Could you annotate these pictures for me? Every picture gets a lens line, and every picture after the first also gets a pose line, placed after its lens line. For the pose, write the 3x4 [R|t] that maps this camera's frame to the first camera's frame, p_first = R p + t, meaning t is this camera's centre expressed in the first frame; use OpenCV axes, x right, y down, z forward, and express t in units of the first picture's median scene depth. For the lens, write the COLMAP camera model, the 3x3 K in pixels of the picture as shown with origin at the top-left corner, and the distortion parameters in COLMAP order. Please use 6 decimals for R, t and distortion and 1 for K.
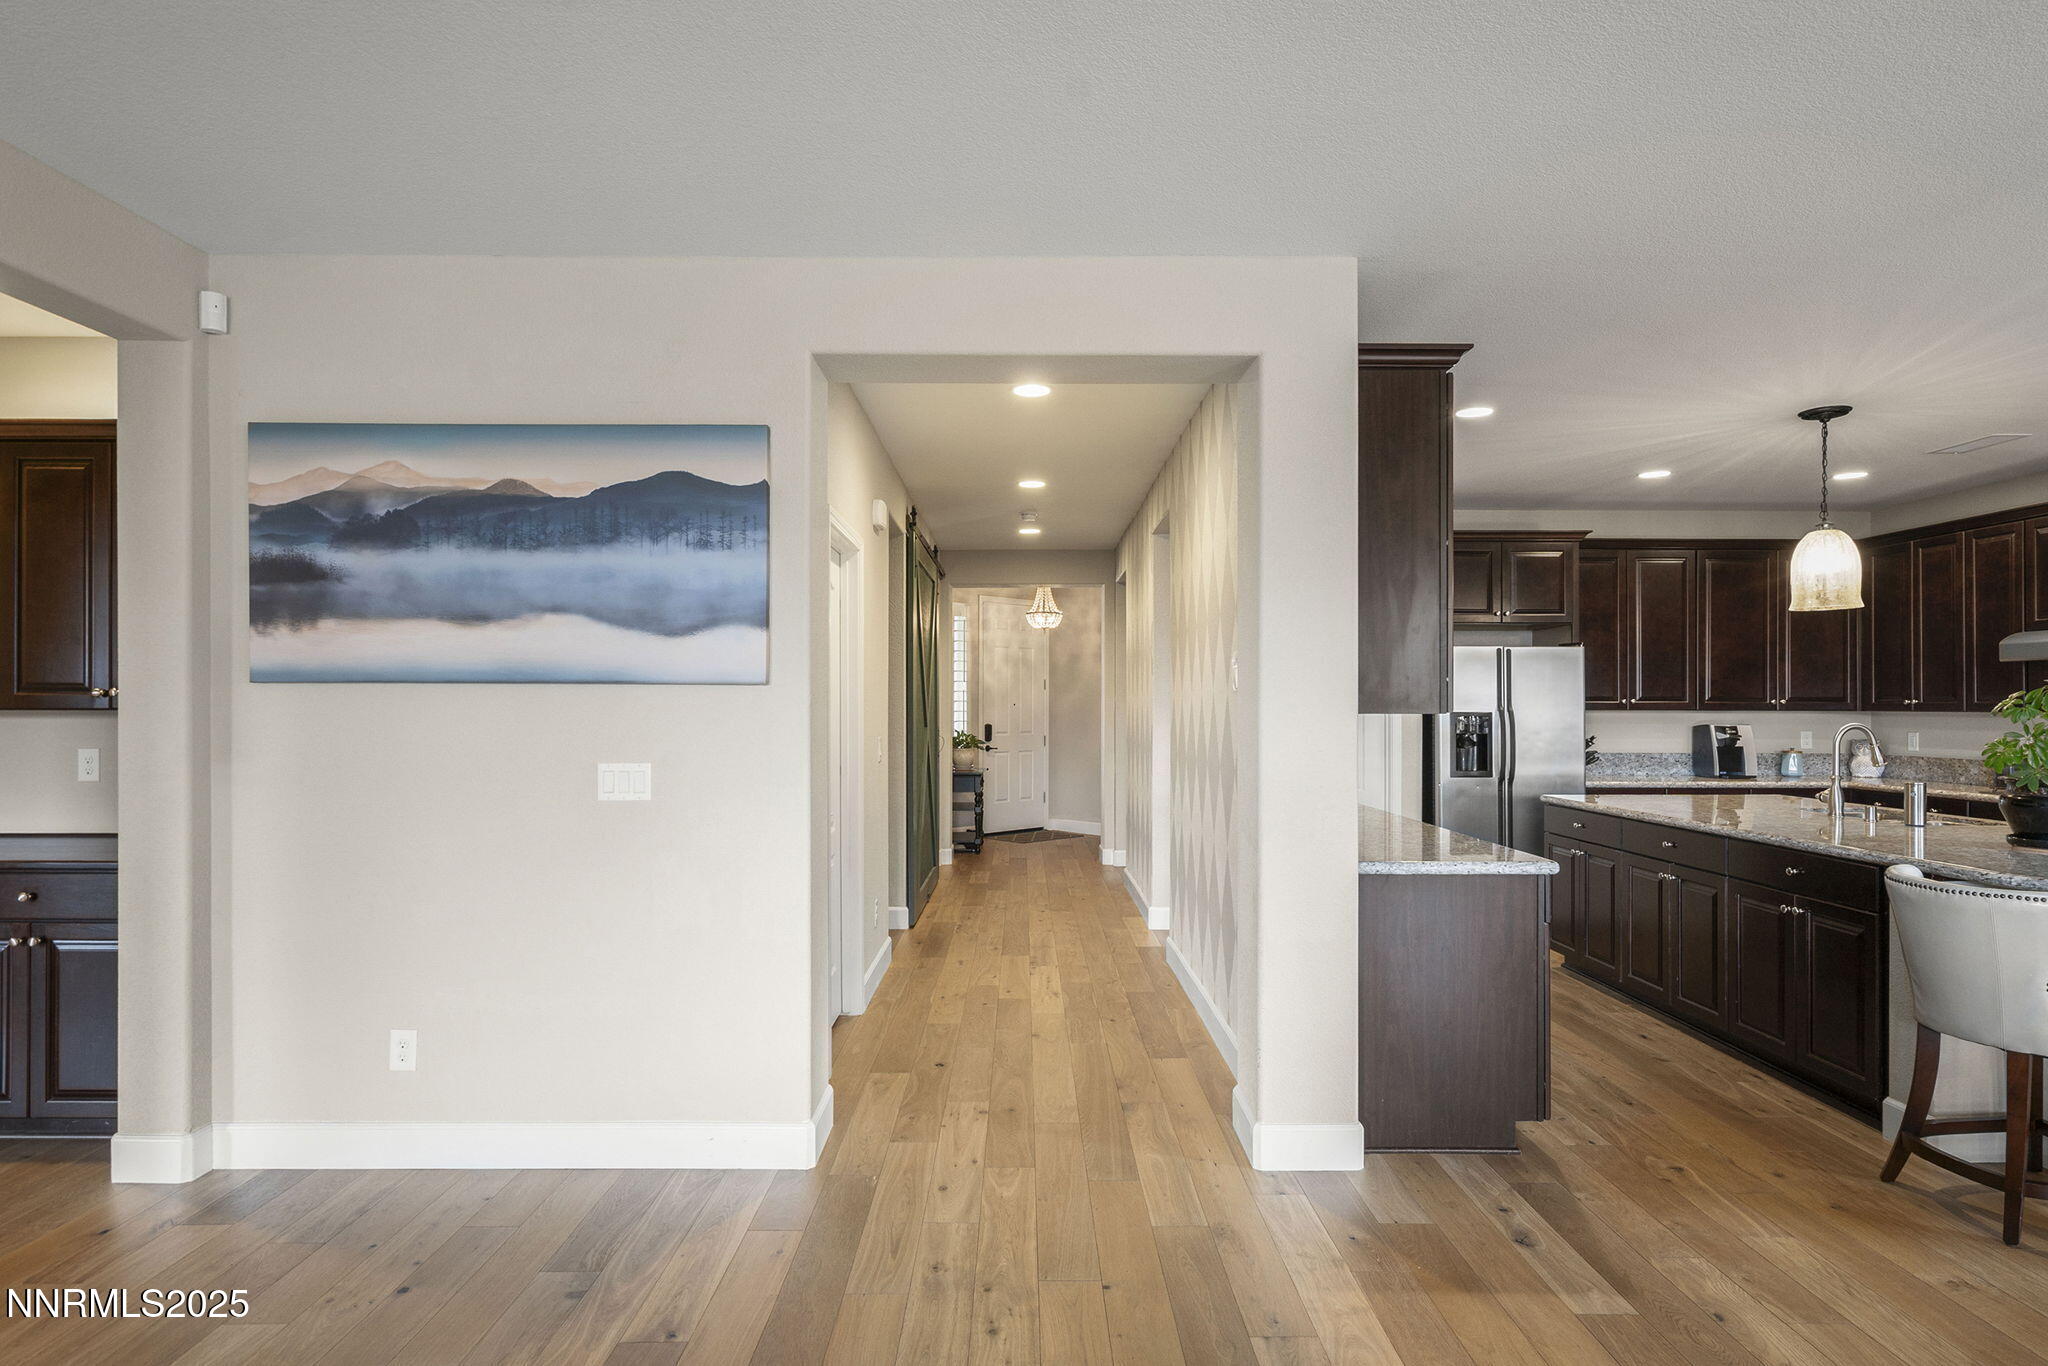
lens RADIAL K [[1103.0, 0, 1017.4], [0, 1103.0, 705.5], [0, 0, 1]] dist [-0.003039, 0.002165]
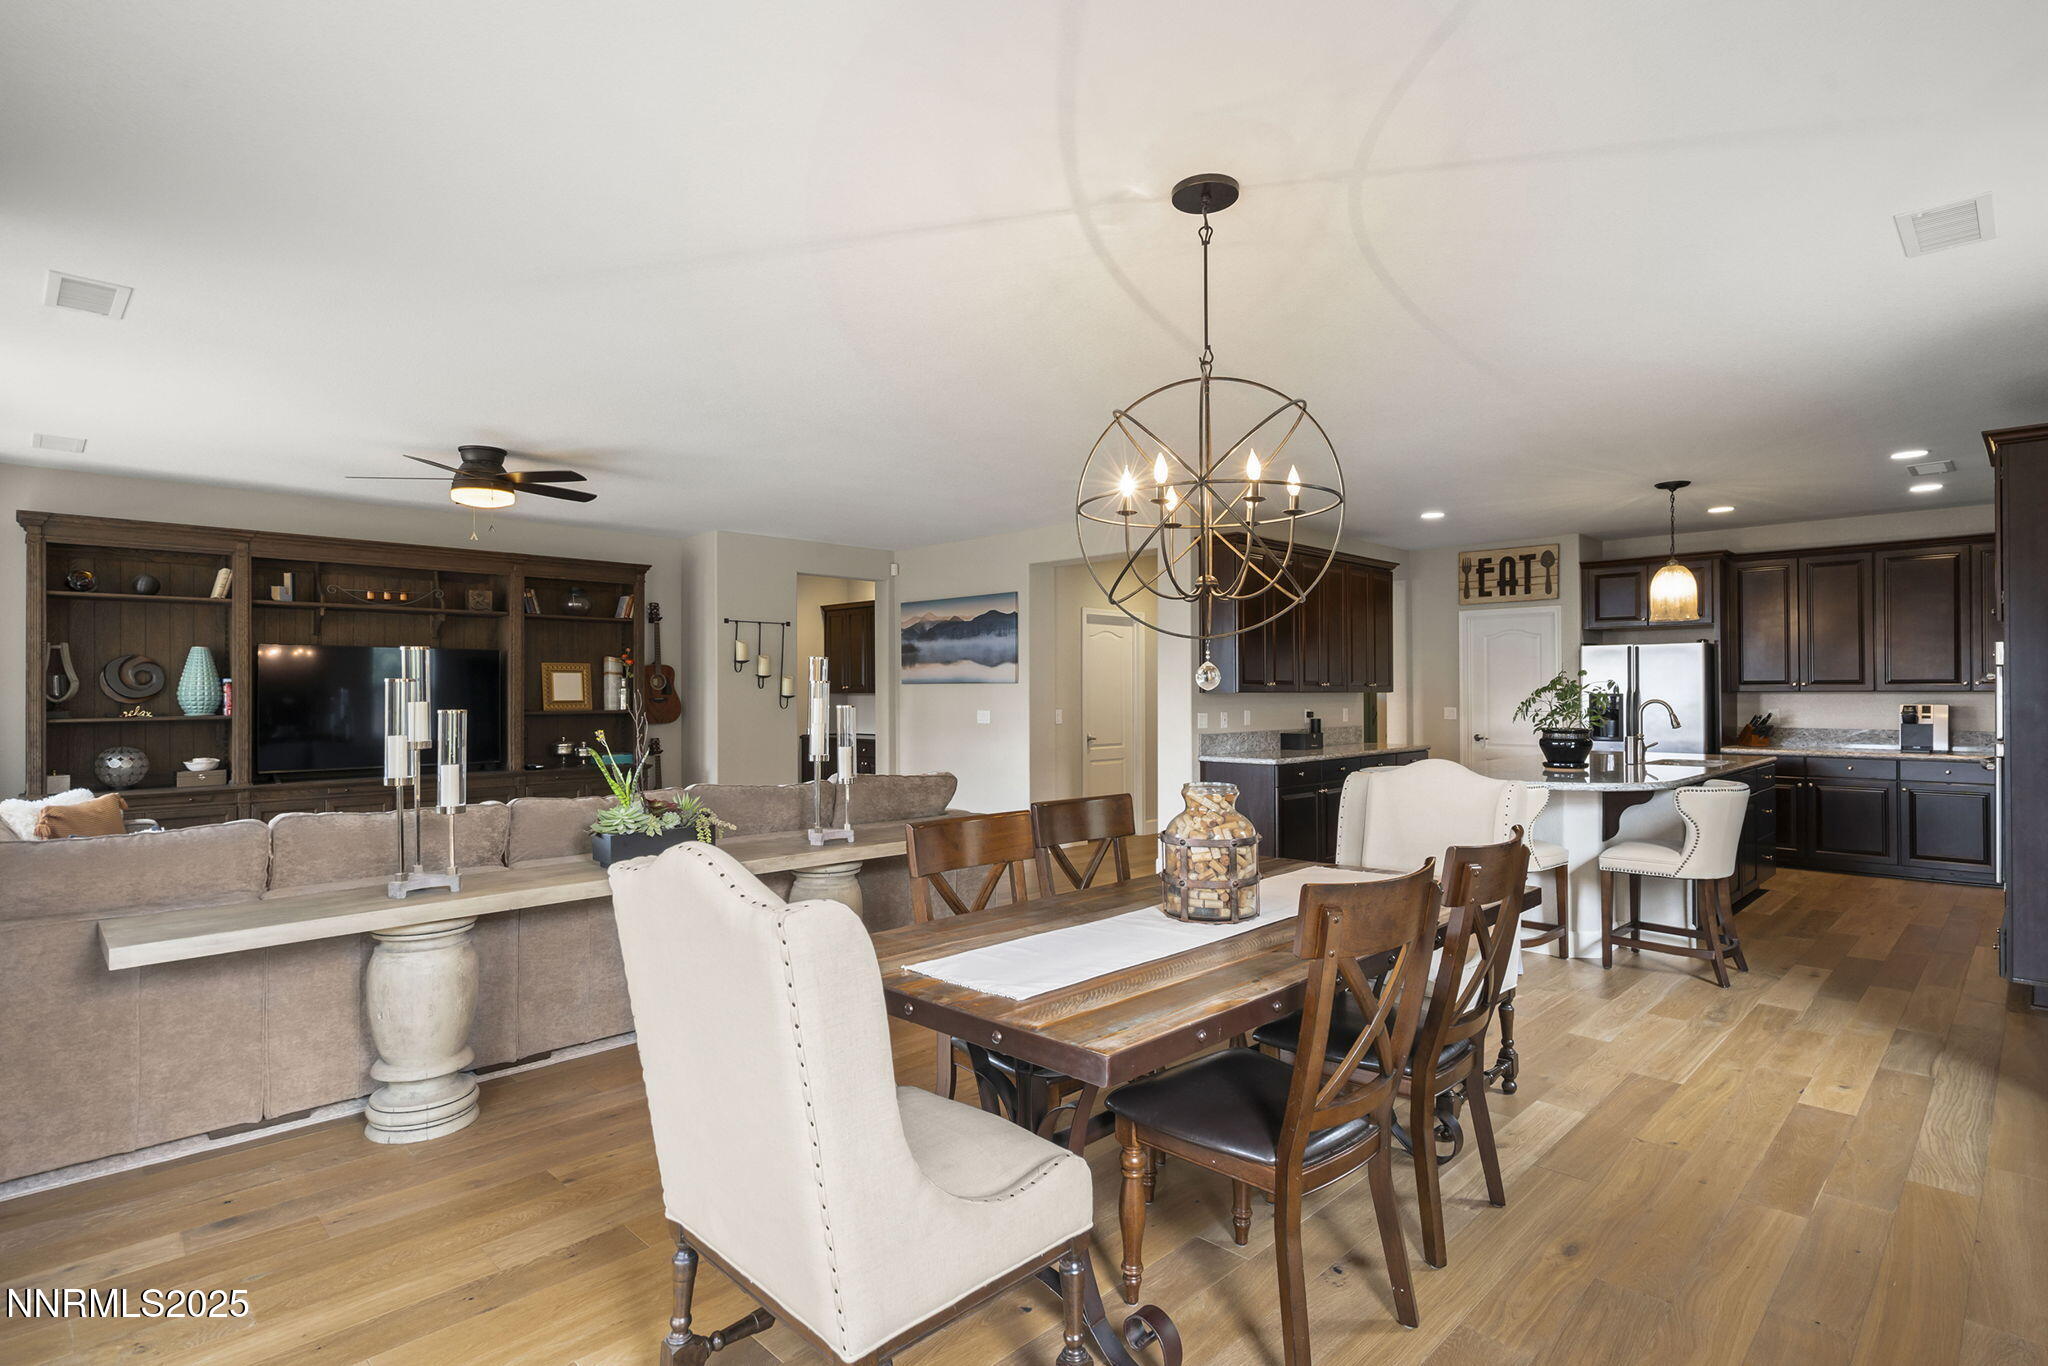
lens RADIAL K [[1015.5, 0, 1026.6], [0, 1015.5, 682.5], [0, 0, 1]] dist [0.006167, -0.000619]
pose [[0.708213, -0.010012, -0.705927, 1.314910], [0.003676, 0.999938, -0.010493, 0.005164], [0.705989, 0.004836, 0.708206, -0.665743]]
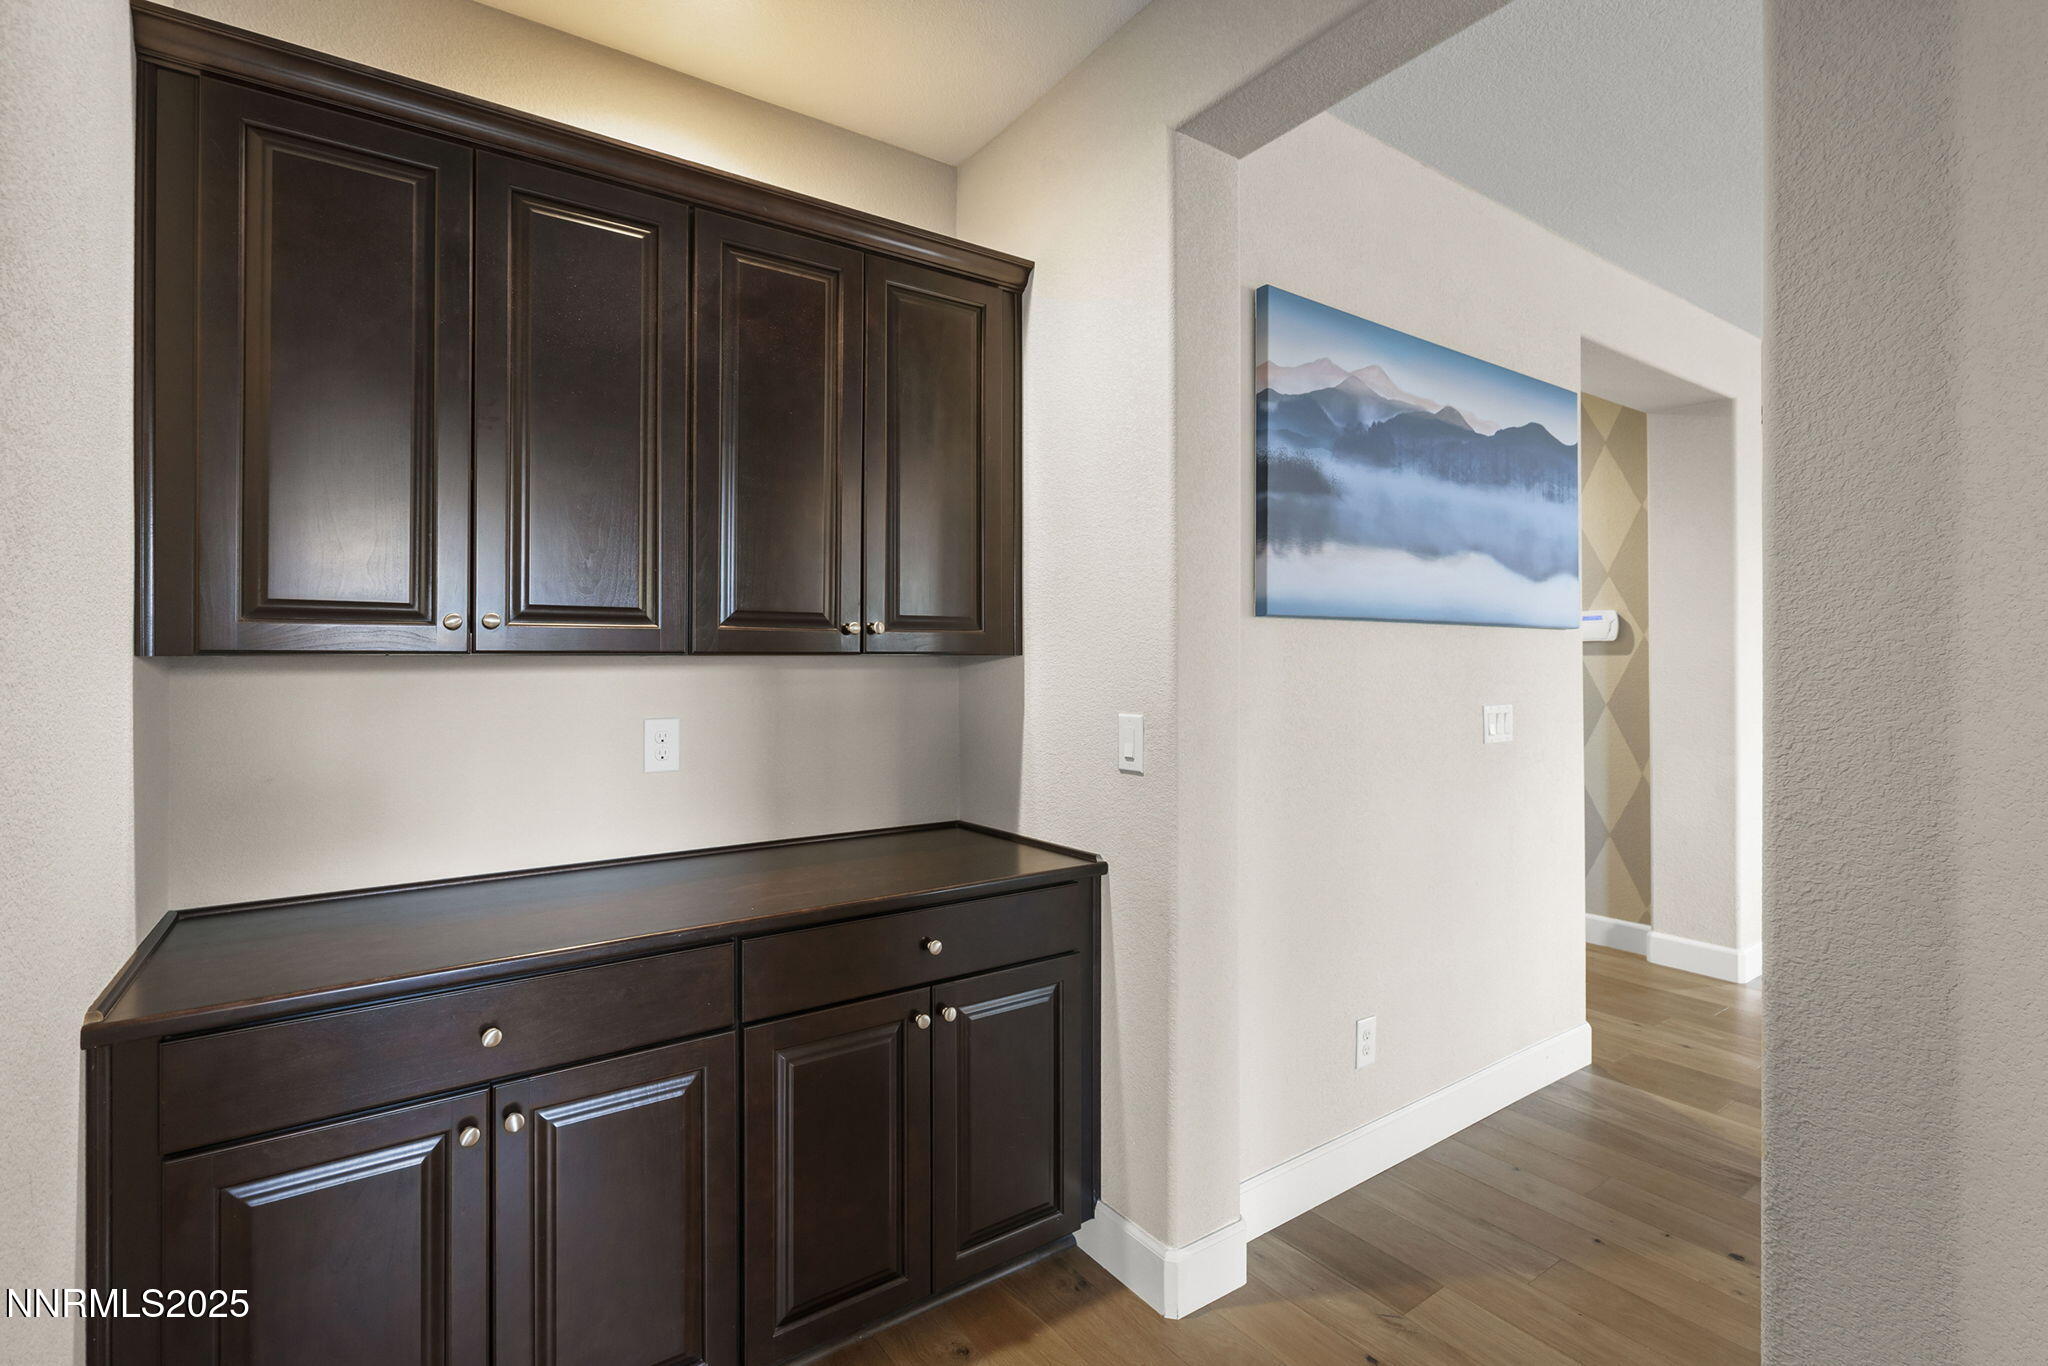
lens RADIAL K [[954.8, 0, 1014.0], [0, 954.8, 666.5], [0, 0, 1]] dist [-0.002066, 0.001585]
pose [[0.816384, -0.004719, 0.577490, -0.992906], [0.008565, 0.999956, -0.003937, 0.013297], [-0.577445, 0.008160, 0.816389, 0.442034]]
